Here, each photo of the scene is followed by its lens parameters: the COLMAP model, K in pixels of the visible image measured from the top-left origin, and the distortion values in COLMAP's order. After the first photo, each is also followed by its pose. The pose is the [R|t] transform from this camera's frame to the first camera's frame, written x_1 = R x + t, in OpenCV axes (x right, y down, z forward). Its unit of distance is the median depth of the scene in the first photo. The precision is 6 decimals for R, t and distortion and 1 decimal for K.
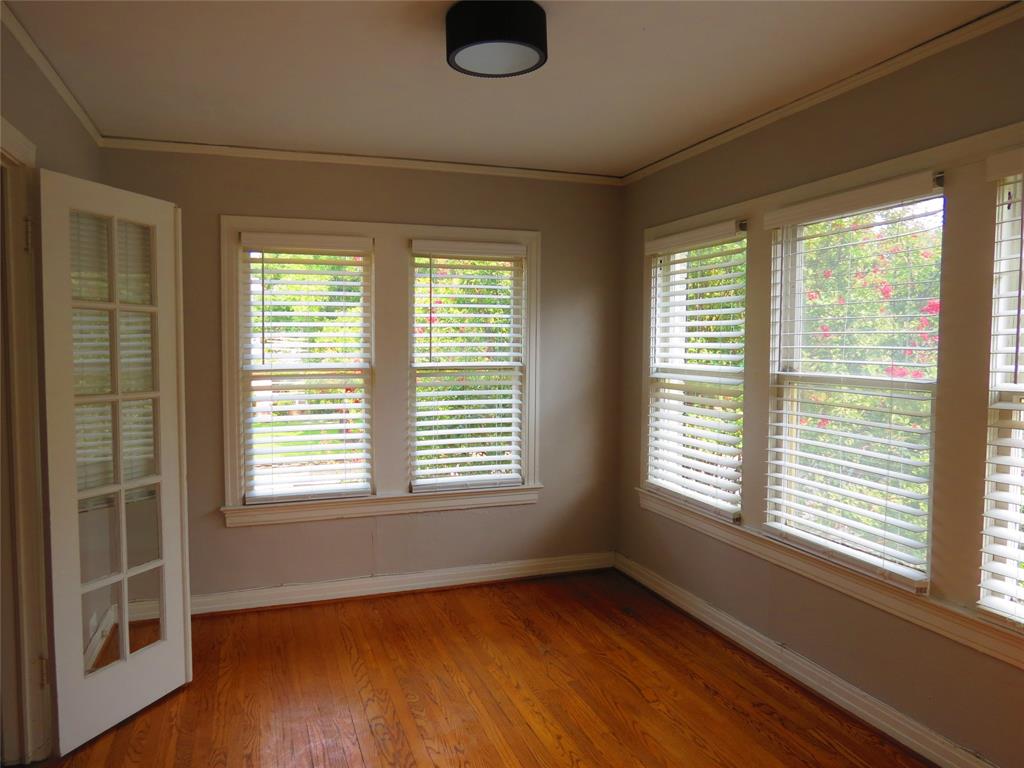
lens RADIAL K [[730.1, 0, 512.0], [0, 730.1, 384.0], [0, 0, 1]] dist [-0.020289, 0.000749]
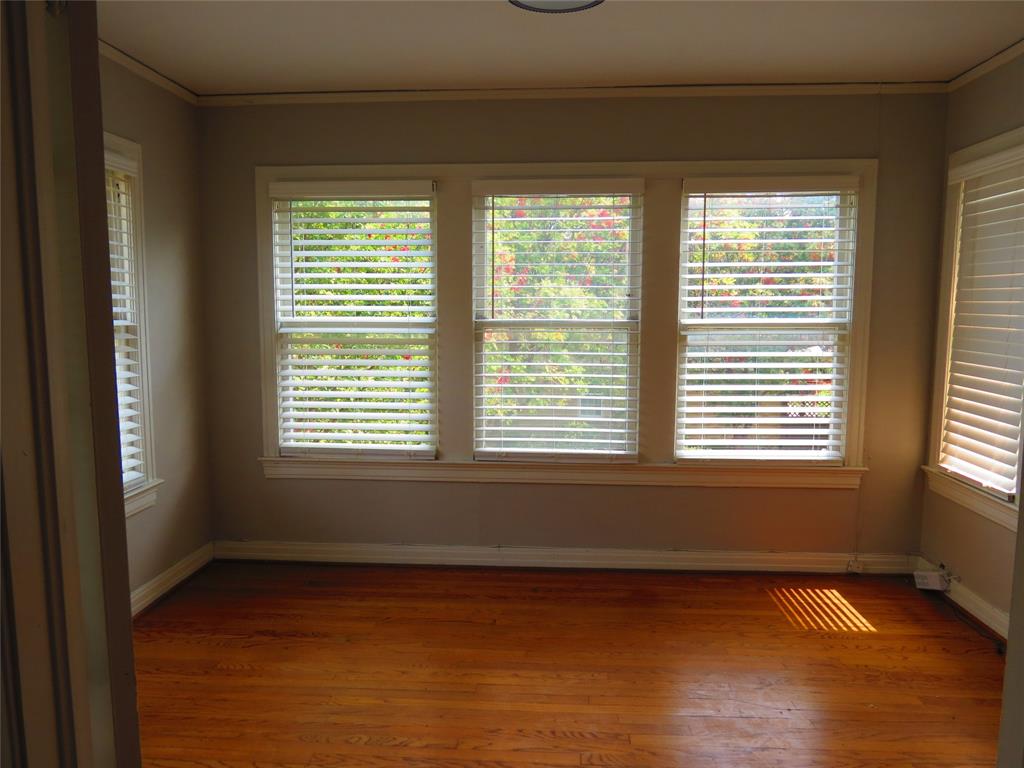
lens RADIAL K [[813.6, 0, 395.9], [0, 813.6, 382.3], [0, 0, 1]] dist [-0.003319, 0.002410]
pose [[0.408724, -0.092896, 0.907918, -0.857850], [0.052785, 0.995547, 0.078099, -0.024789], [-0.911130, 0.016004, 0.411808, 0.564739]]
